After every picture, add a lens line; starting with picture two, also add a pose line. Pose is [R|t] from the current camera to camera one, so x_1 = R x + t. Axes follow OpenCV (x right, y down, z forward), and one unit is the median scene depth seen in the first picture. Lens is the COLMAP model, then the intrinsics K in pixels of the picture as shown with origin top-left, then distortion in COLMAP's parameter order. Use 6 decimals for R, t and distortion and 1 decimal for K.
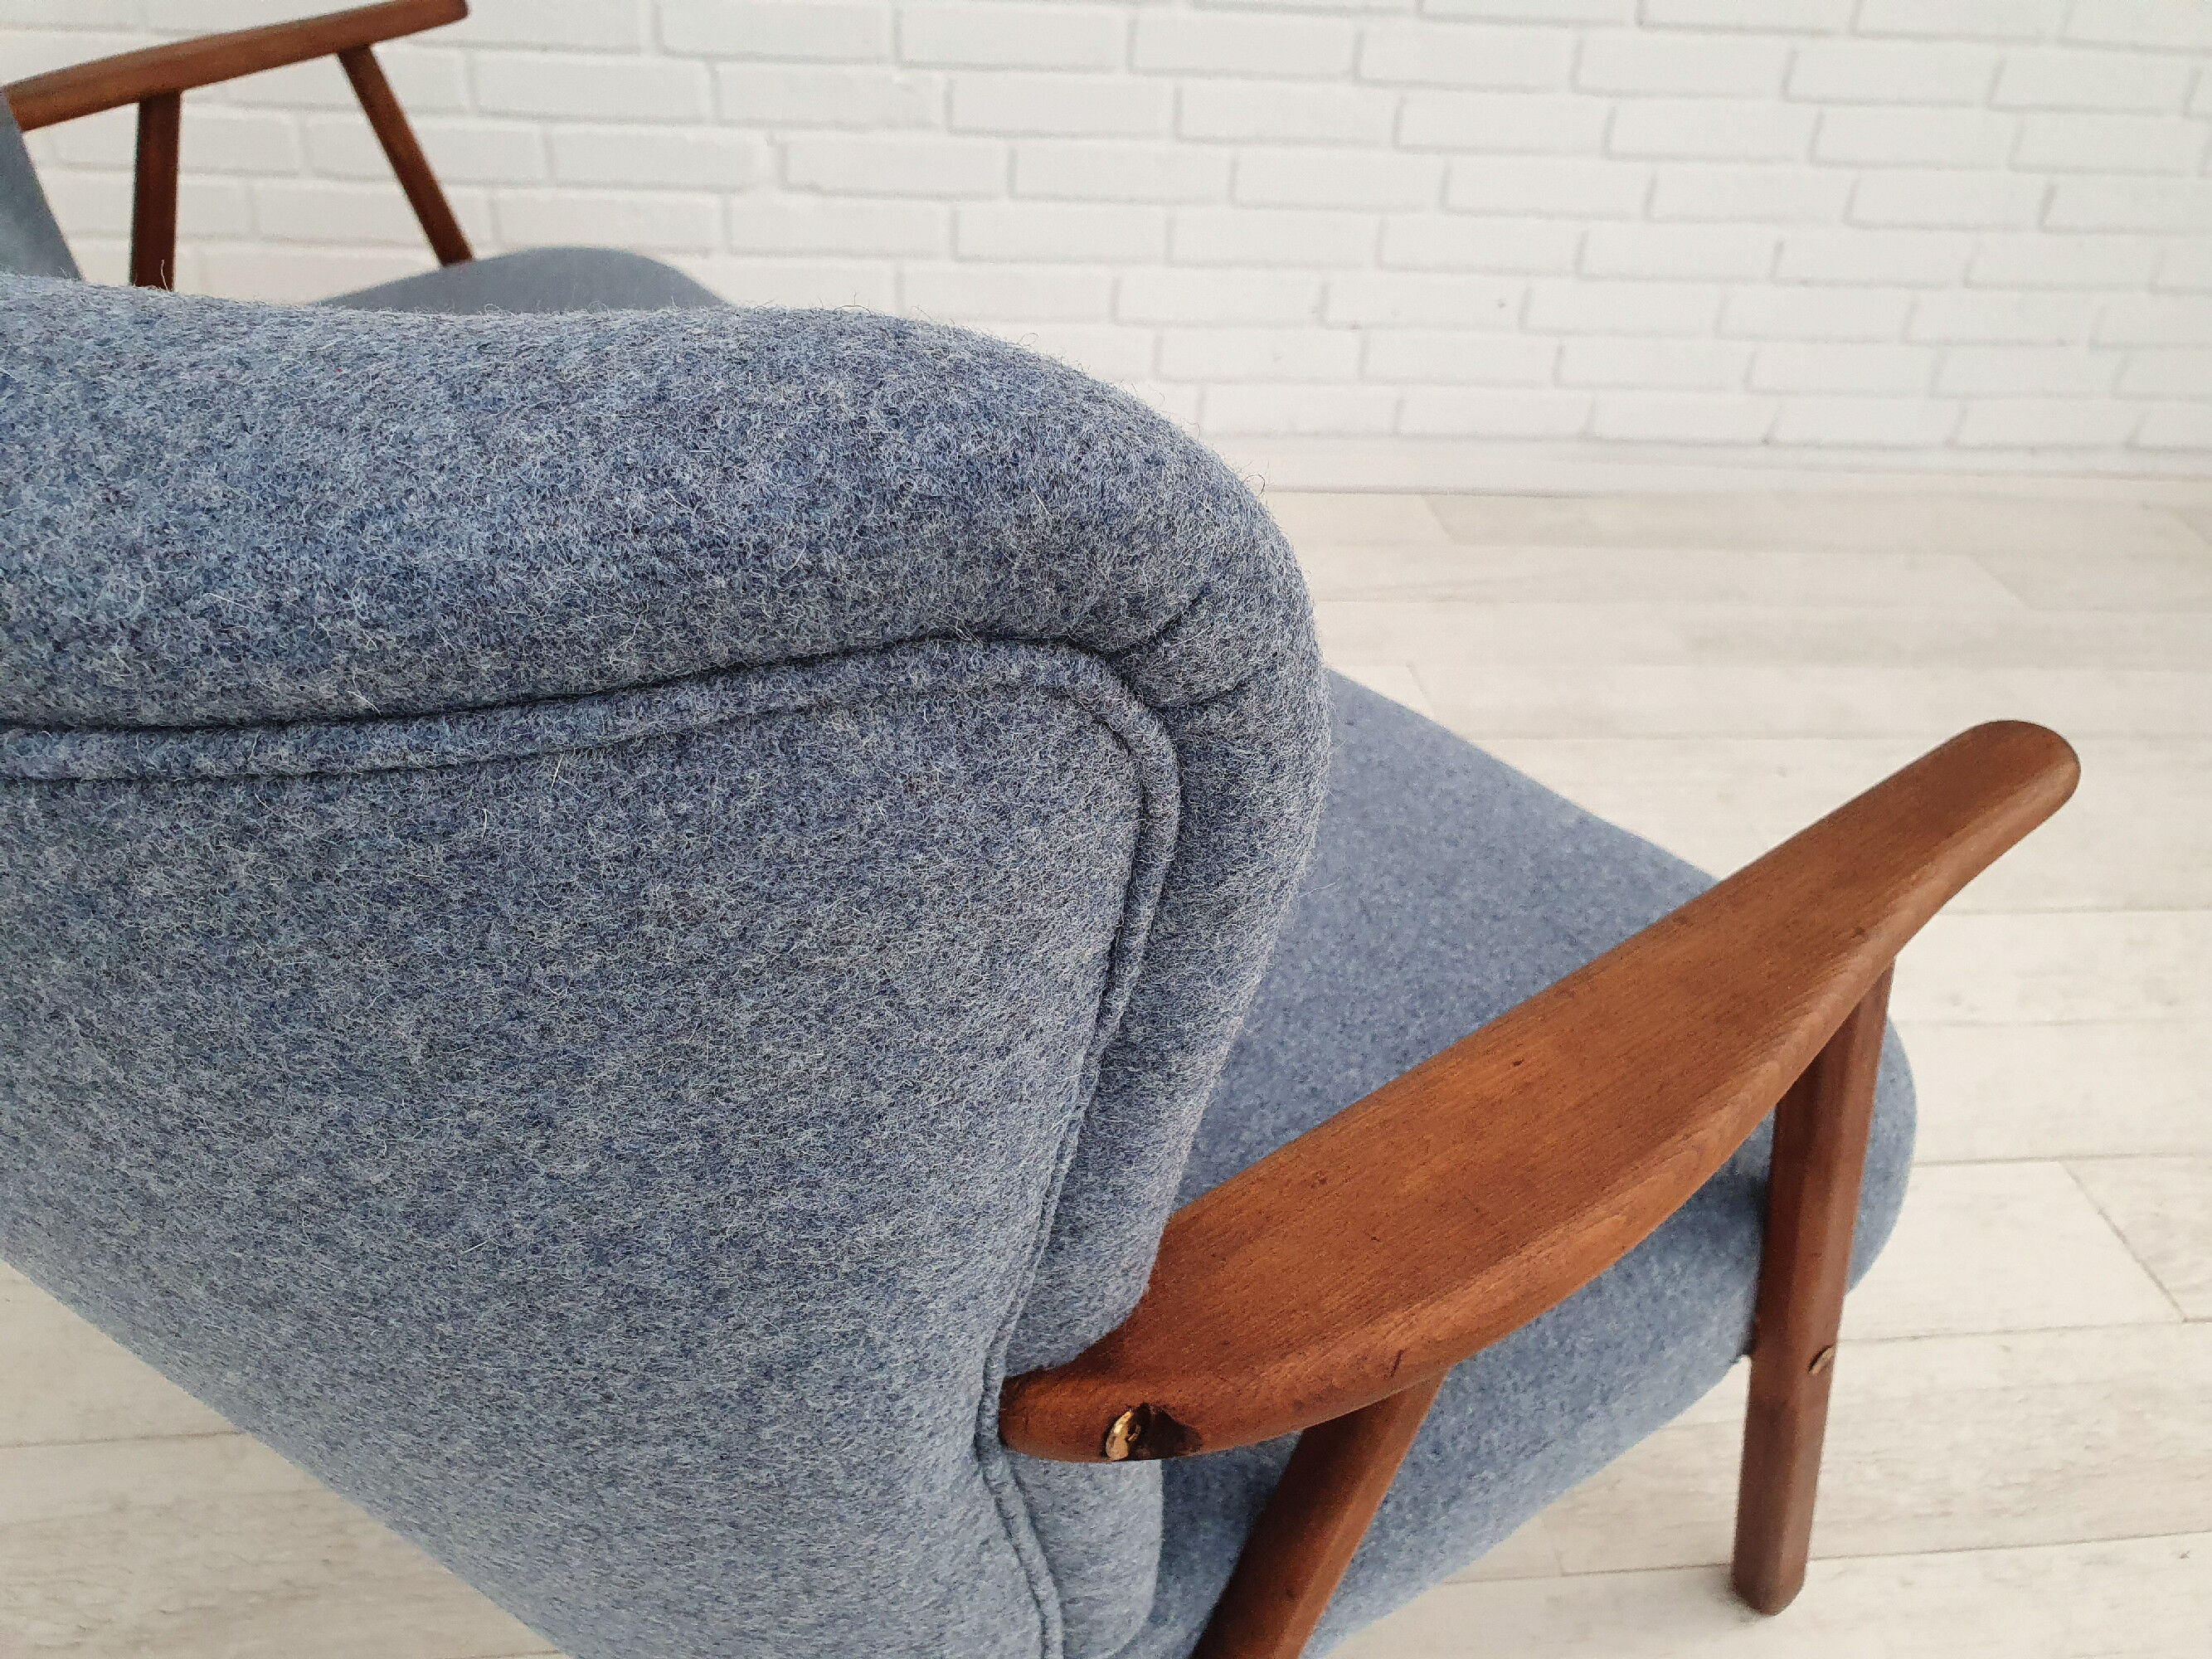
lens RADIAL K [[1739.3, 0, 1093.9], [0, 1739.3, 833.8], [0, 0, 1]] dist [-0.010716, 0.042167]
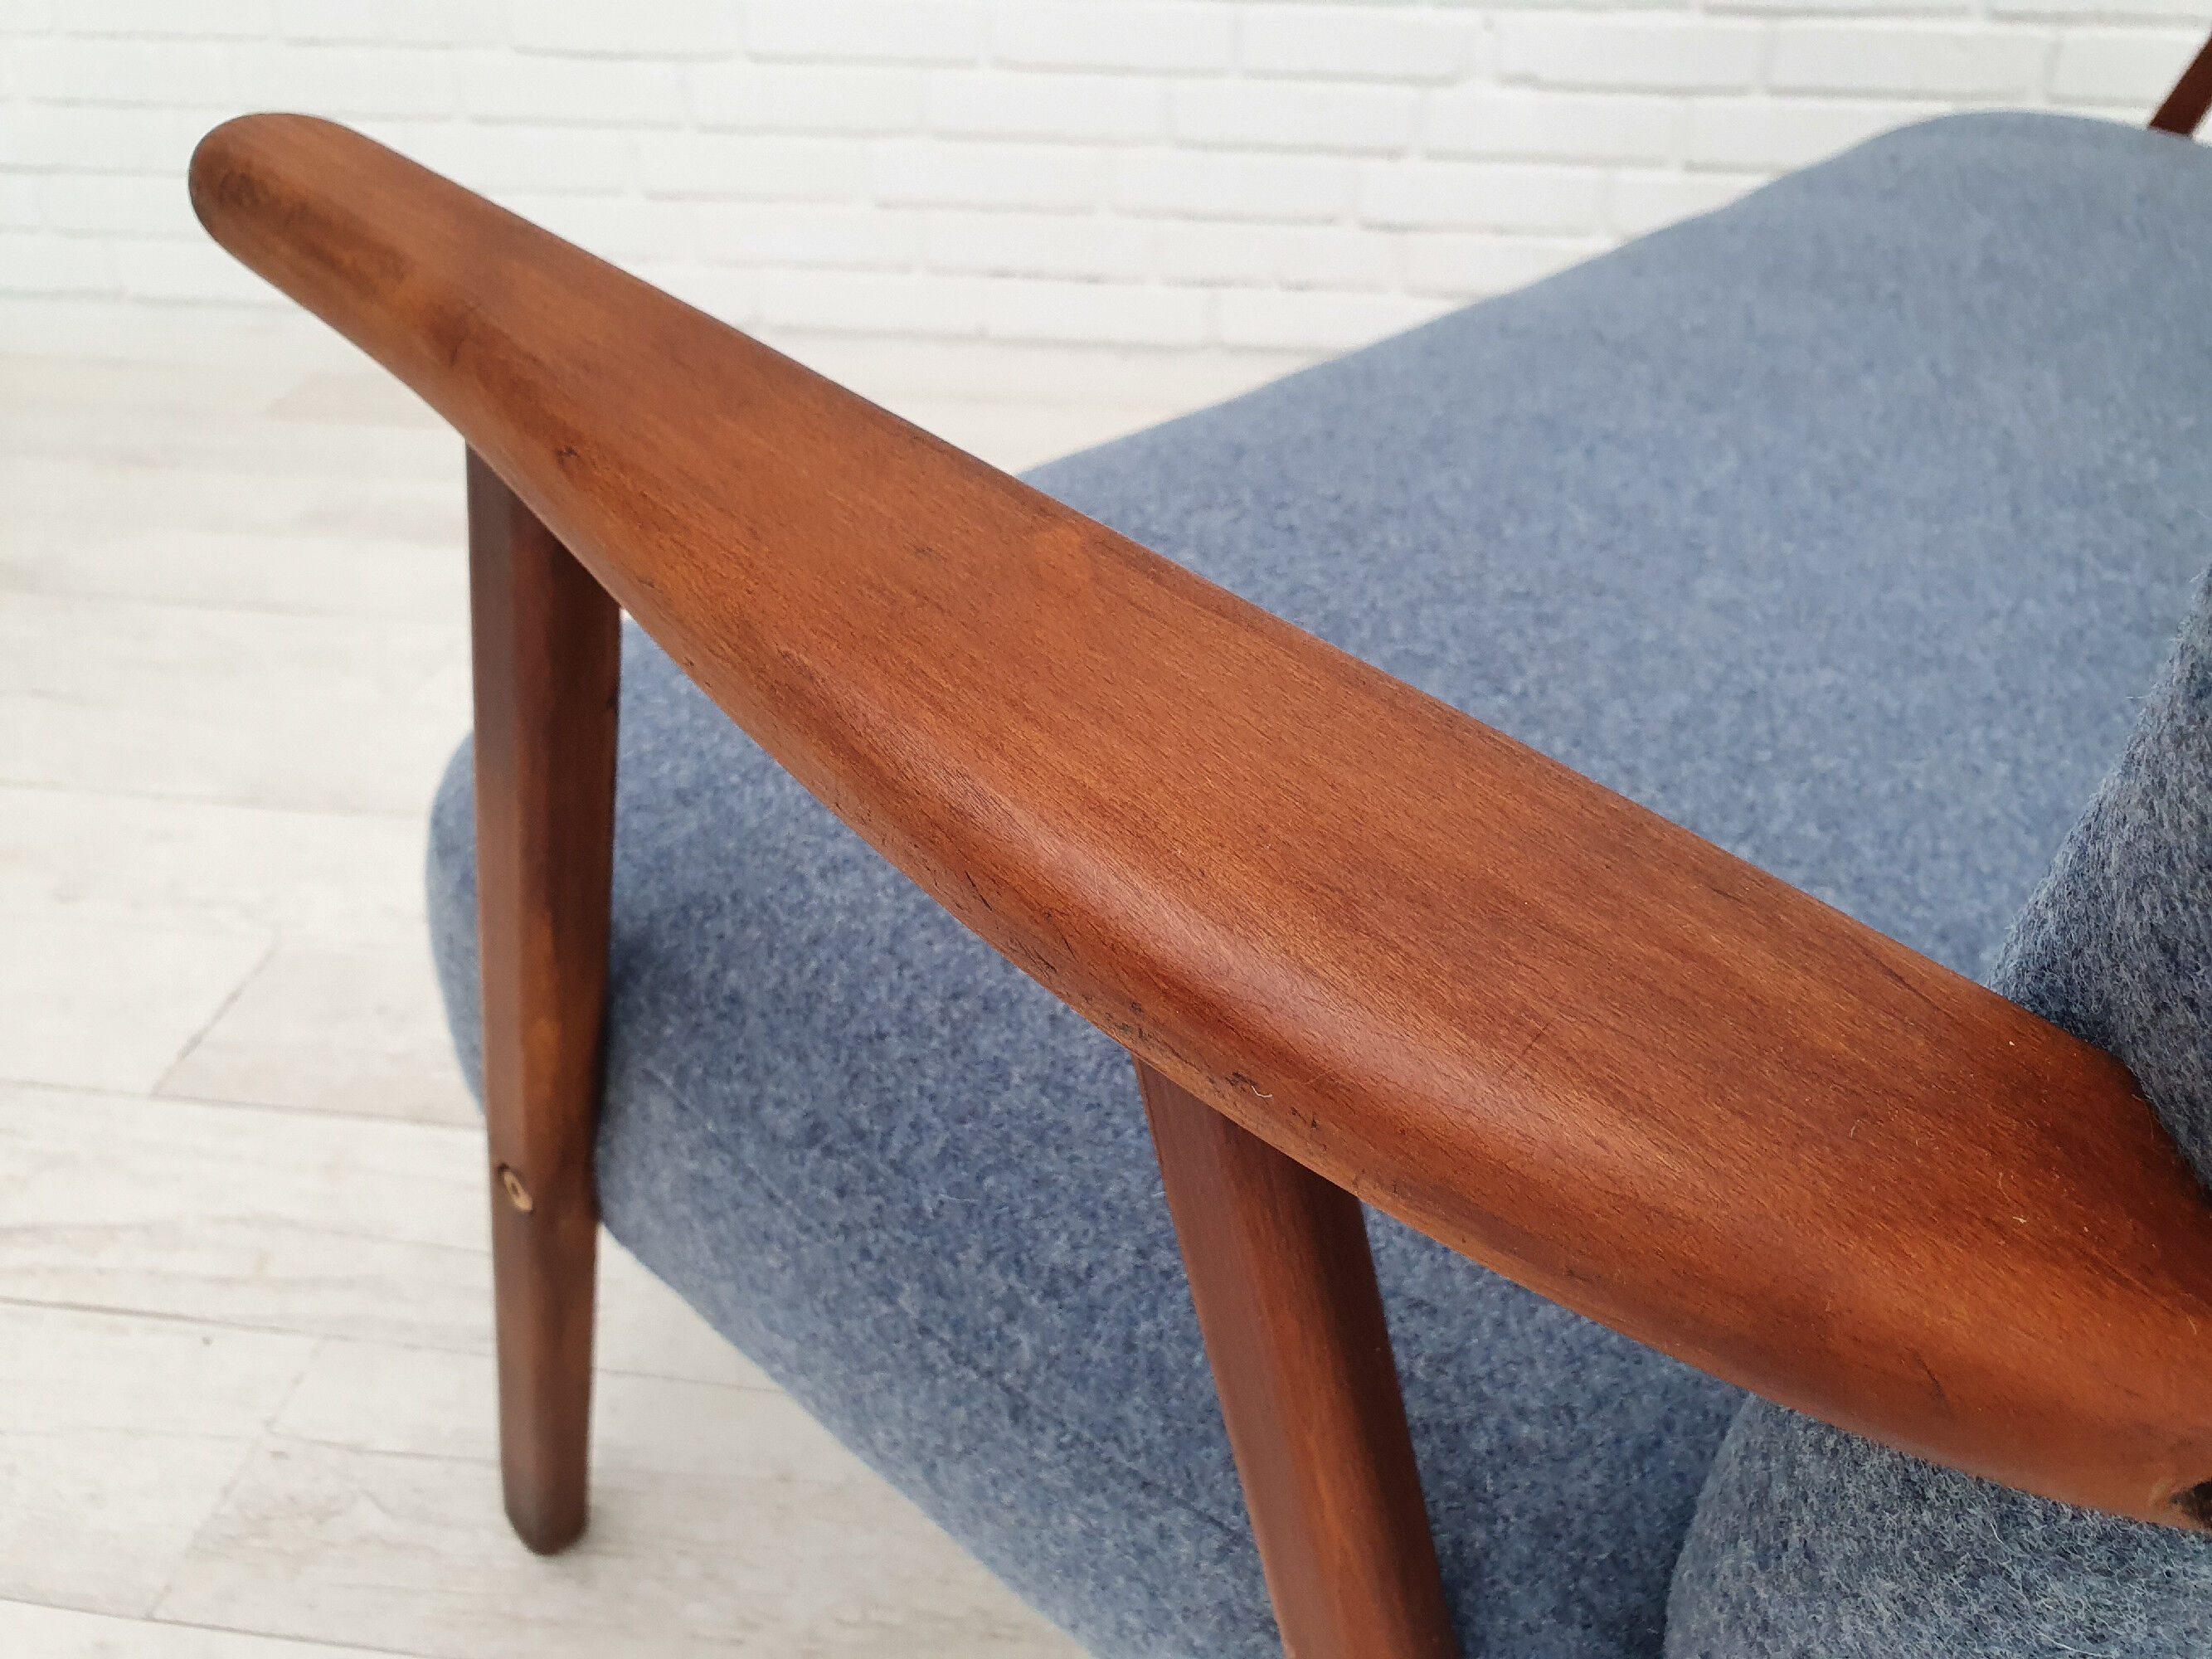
lens RADIAL K [[1739.3, 0, 1102.4], [0, 1739.3, 858.7], [0, 0, 1]] dist [-0.010716, 0.042167]
pose [[0.968063, 0.091527, -0.233402, -0.262719], [-0.098027, 0.995049, -0.016379, 0.102522], [0.230748, 0.038735, 0.972242, 0.246554]]
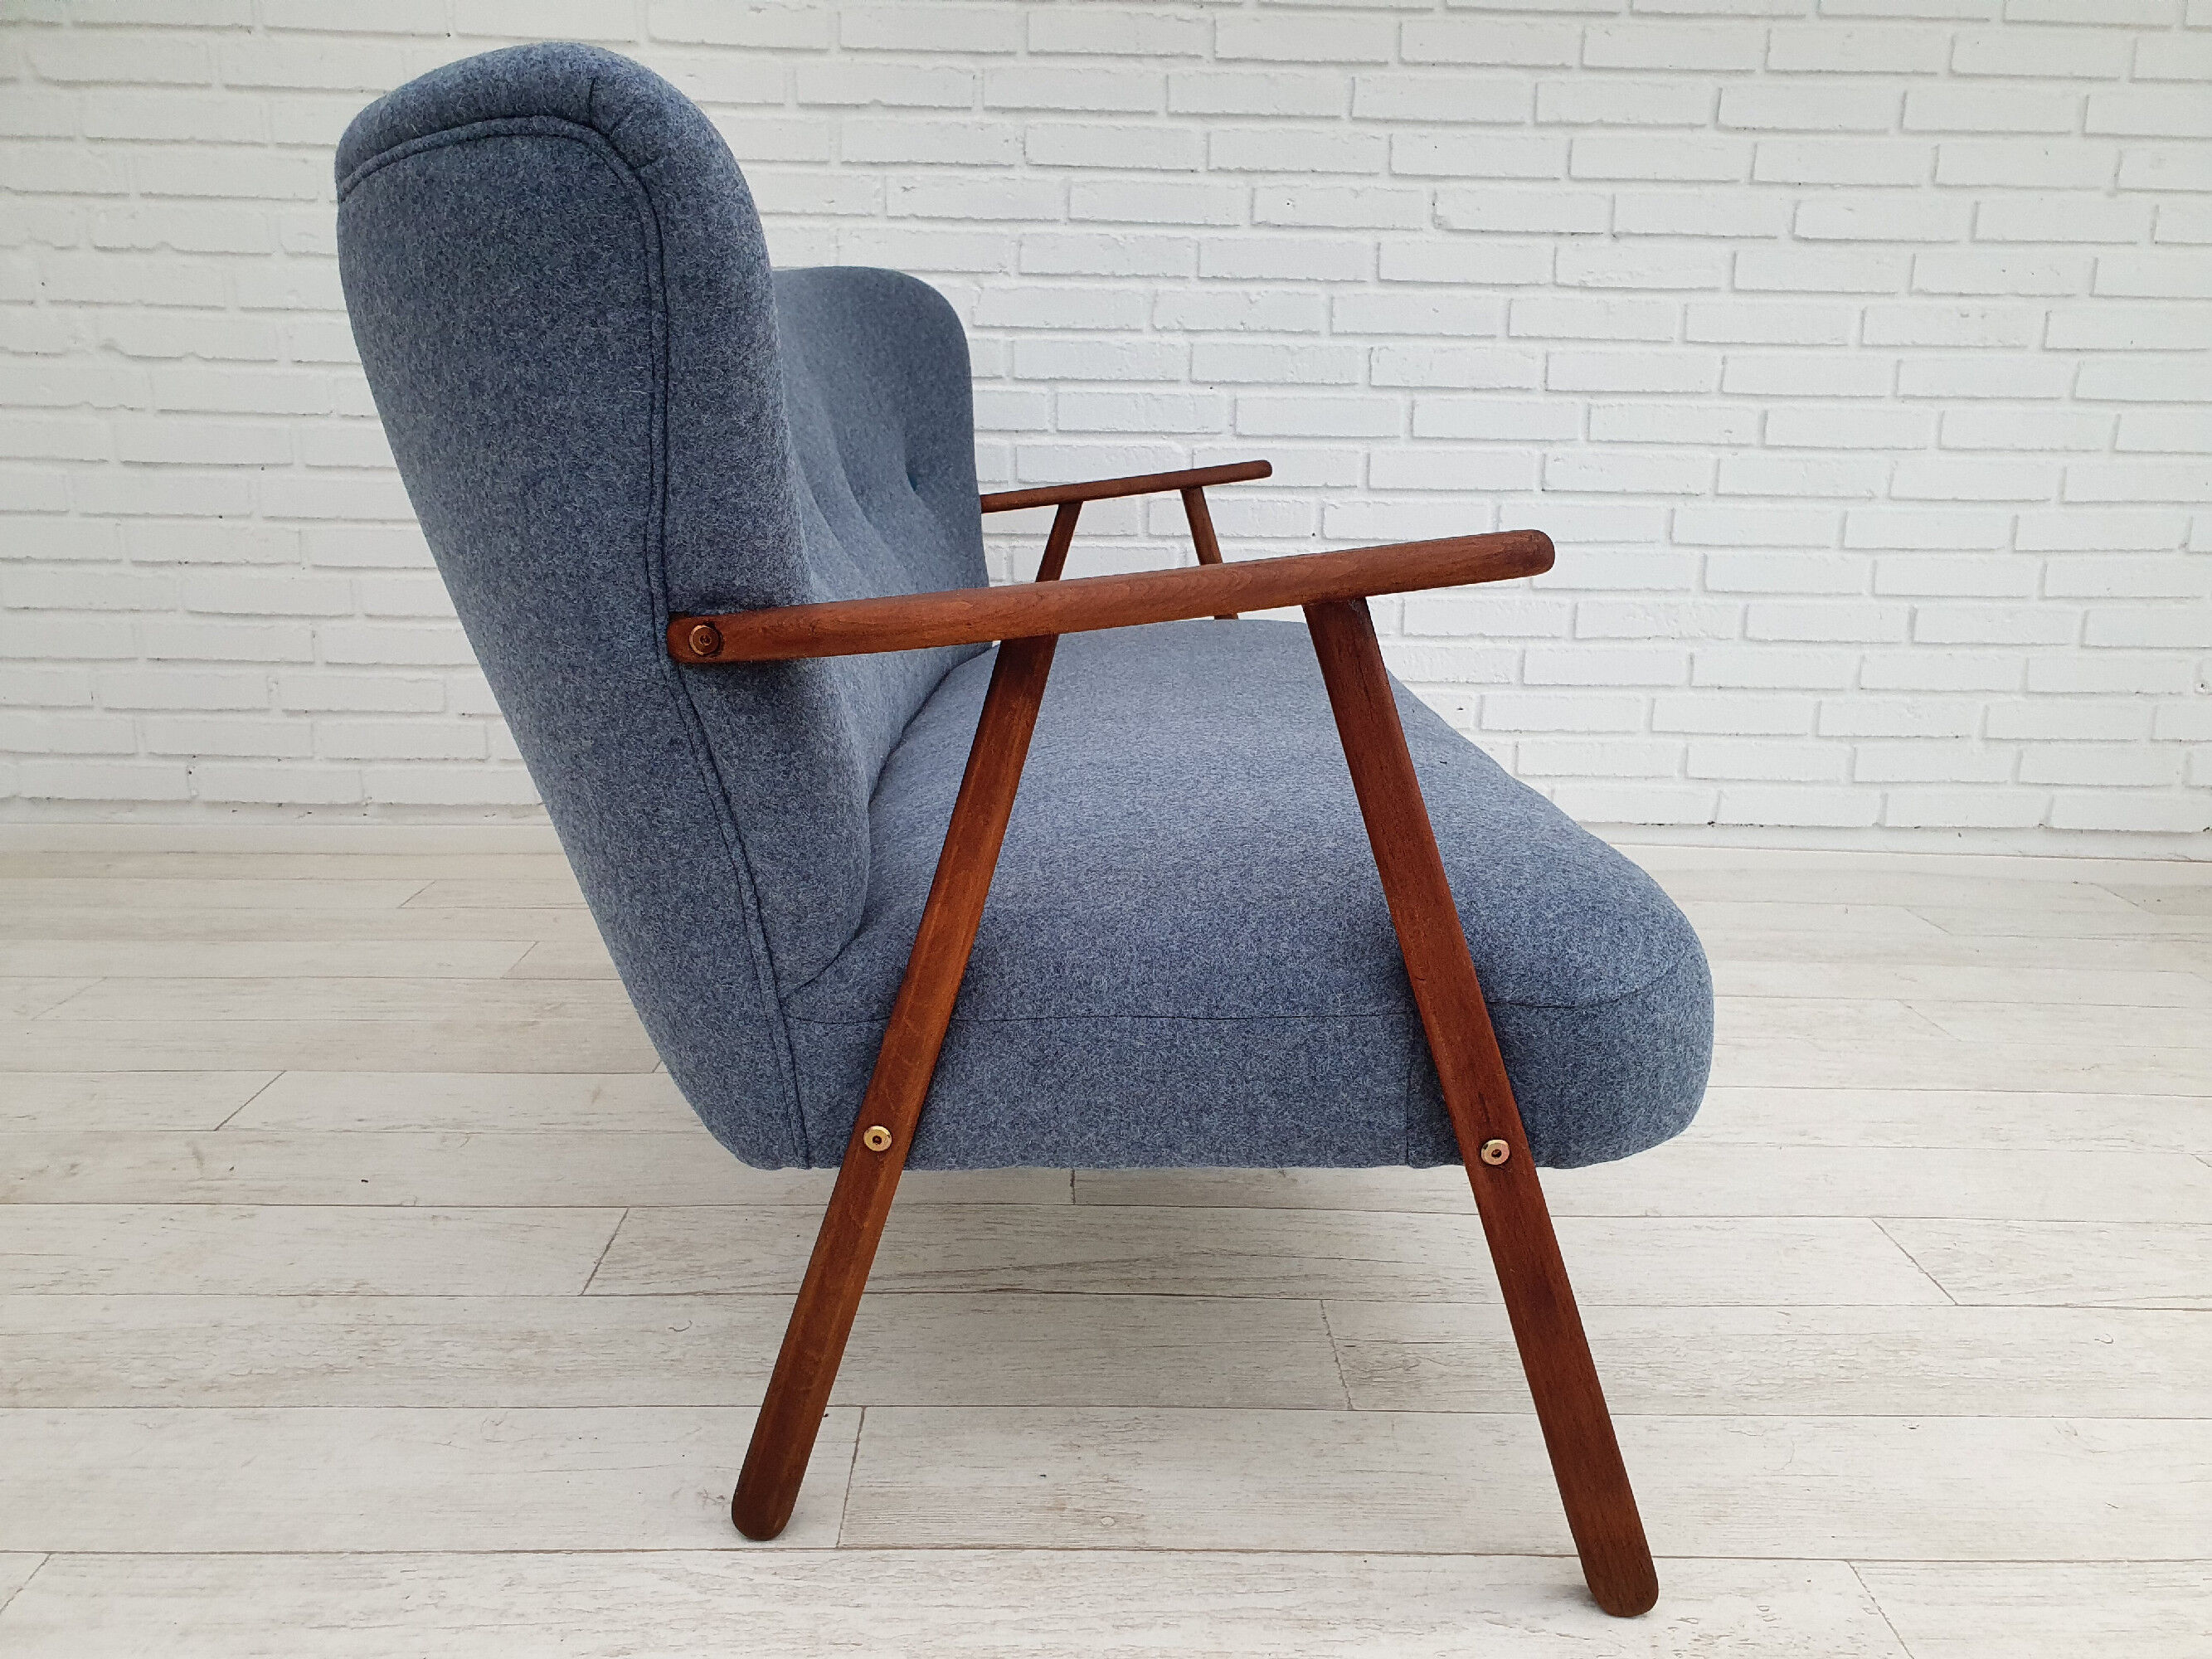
lens RADIAL K [[1739.3, 0, 1121.9], [0, 1739.3, 865.4], [0, 0, 1]] dist [-0.010716, 0.042167]
pose [[0.995161, -0.019622, -0.096280, 0.253695], [-0.016227, 0.933585, -0.357989, 0.543245], [0.096910, 0.357819, 0.928749, -0.266476]]
